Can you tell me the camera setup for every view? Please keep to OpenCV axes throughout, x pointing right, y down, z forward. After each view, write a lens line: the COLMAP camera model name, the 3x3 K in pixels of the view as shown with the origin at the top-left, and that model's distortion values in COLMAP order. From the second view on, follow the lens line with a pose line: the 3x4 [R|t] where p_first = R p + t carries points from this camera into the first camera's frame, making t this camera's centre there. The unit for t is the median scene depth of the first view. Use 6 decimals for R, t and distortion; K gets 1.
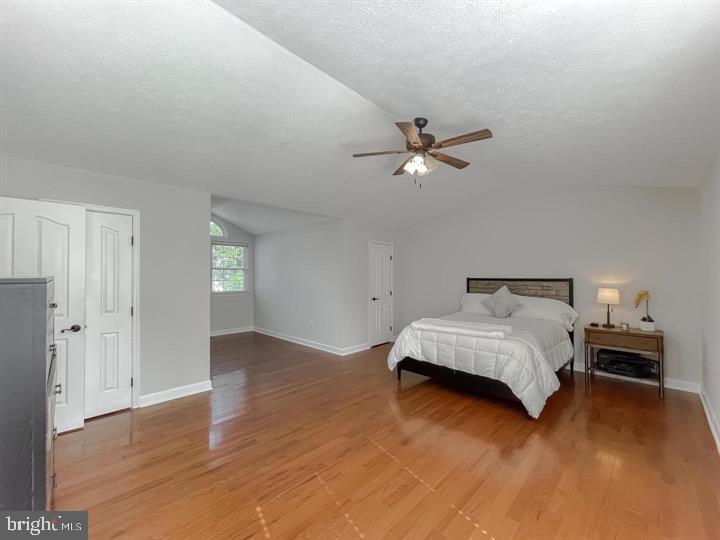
lens RADIAL K [[296.0, 0, 358.1], [0, 296.0, 271.2], [0, 0, 1]] dist [0.001782, 0.000506]
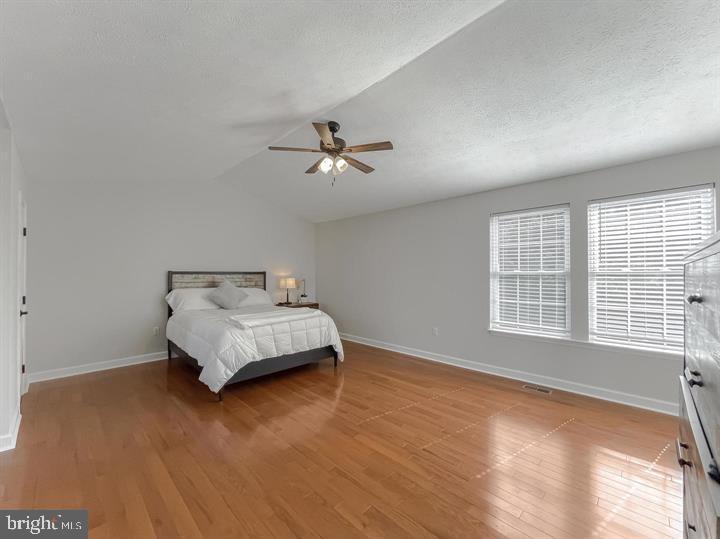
lens RADIAL K [[290.7, 0, 357.6], [0, 290.7, 271.5], [0, 0, 1]] dist [-0.008103, 0.000156]
pose [[-0.002494, 0.007922, 0.999966, -0.736533], [-0.013451, 0.999878, -0.007955, 0.036603], [-0.999906, -0.013470, -0.002387, 0.768948]]
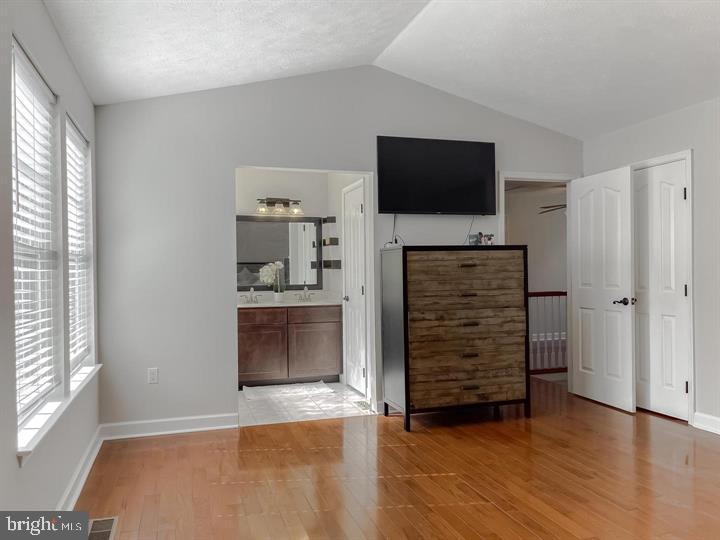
lens RADIAL K [[554.6, 0, 359.1], [0, 554.6, 274.5], [0, 0, 1]] dist [0.063370, -0.075761]
pose [[-0.458103, 0.010036, -0.888842, 0.764697], [0.022440, 0.999748, -0.000278, 0.071816], [0.888616, -0.020073, -0.458213, 0.840595]]
